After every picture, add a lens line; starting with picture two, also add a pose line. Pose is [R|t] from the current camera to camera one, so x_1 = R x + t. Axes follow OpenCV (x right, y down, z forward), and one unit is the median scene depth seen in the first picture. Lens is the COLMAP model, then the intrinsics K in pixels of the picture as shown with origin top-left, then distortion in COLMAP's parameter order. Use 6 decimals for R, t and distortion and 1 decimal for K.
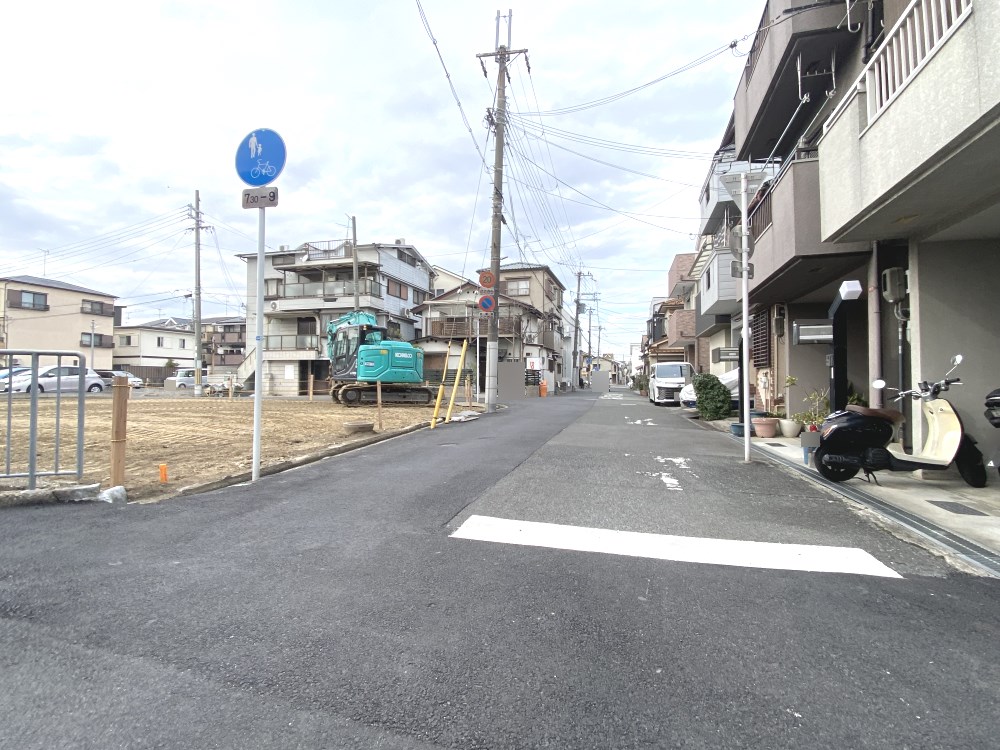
lens RADIAL K [[487.4, 0, 499.4], [0, 487.4, 372.8], [0, 0, 1]] dist [0.036550, -0.036913]
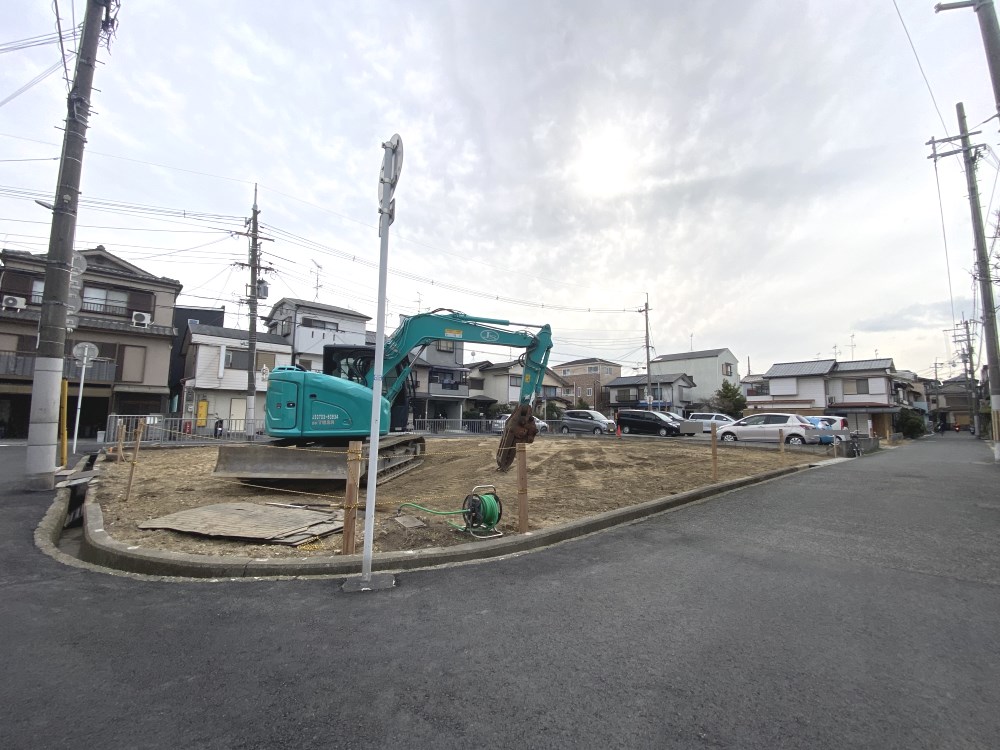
lens RADIAL K [[405.9, 0, 500.0], [0, 405.9, 375.0], [0, 0, 1]] dist [0.026311, -0.024300]
pose [[-0.549316, -0.098822, -0.829750, 0.036233], [0.000421, 0.992950, -0.118537, 0.003772], [0.835614, -0.065464, -0.545402, 0.769622]]
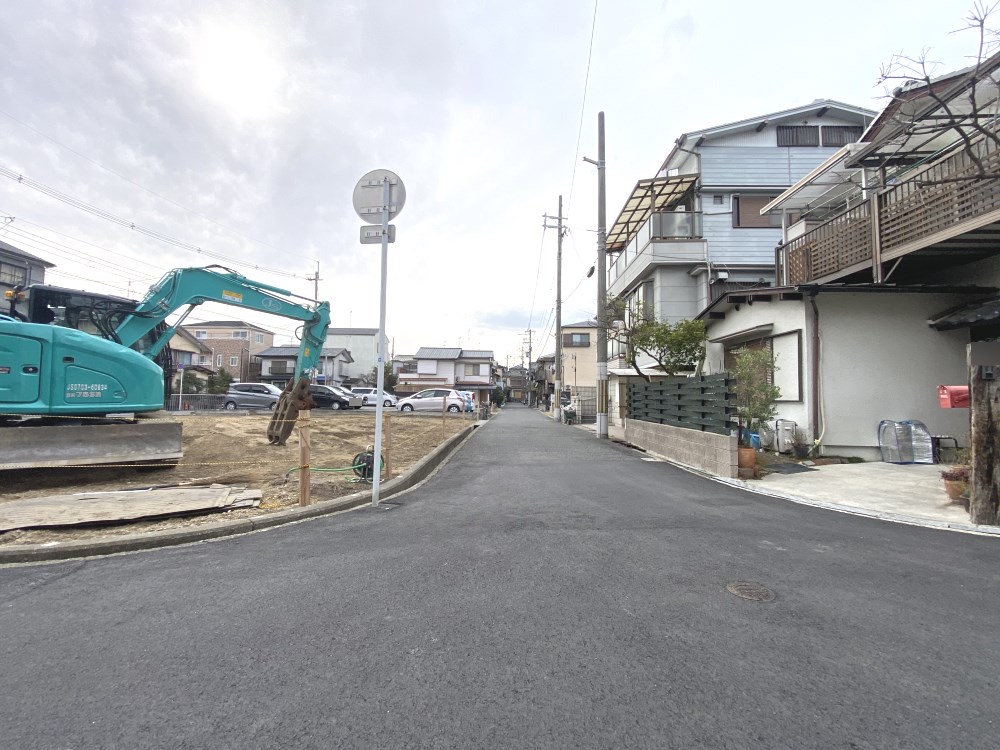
lens RADIAL K [[428.9, 0, 507.3], [0, 428.9, 378.6], [0, 0, 1]] dist [-0.000290, -0.000490]
pose [[0.257681, -0.043421, -0.965254, 0.119411], [0.005392, 0.999039, -0.043502, 0.005232], [0.966215, 0.006005, 0.257668, 0.689789]]
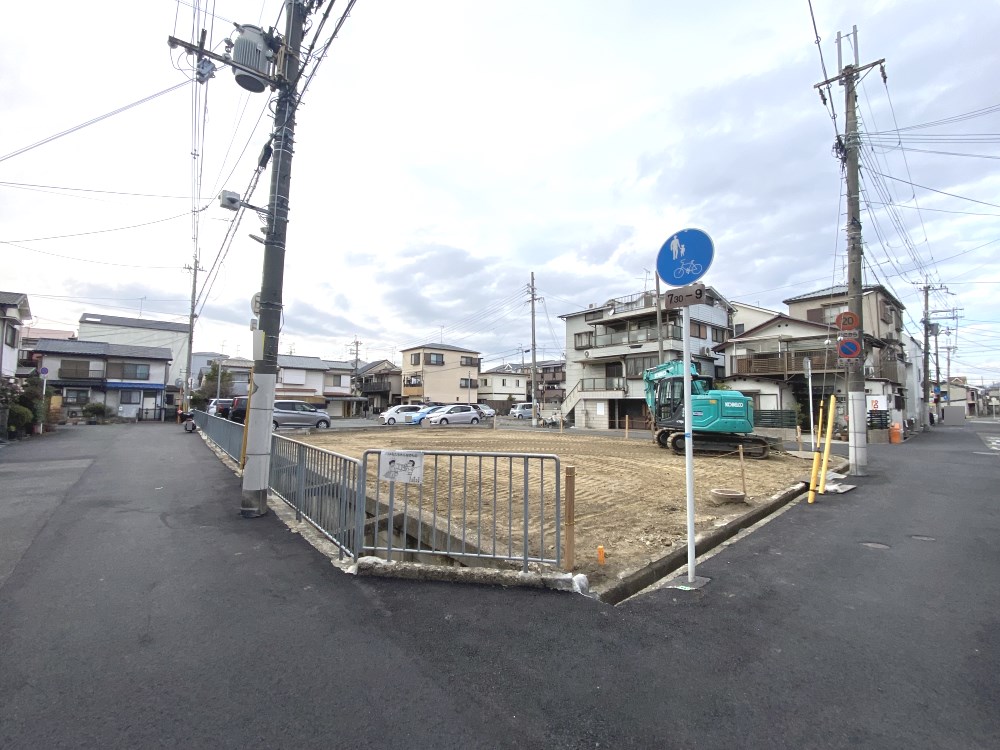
lens RADIAL K [[422.9, 0, 497.1], [0, 422.9, 372.3], [0, 0, 1]] dist [0.029498, -0.026818]
pose [[0.824066, -0.039932, -0.565085, -0.051207], [0.003531, 0.997855, -0.065365, -0.023260], [0.566483, 0.051870, 0.822440, 0.009508]]
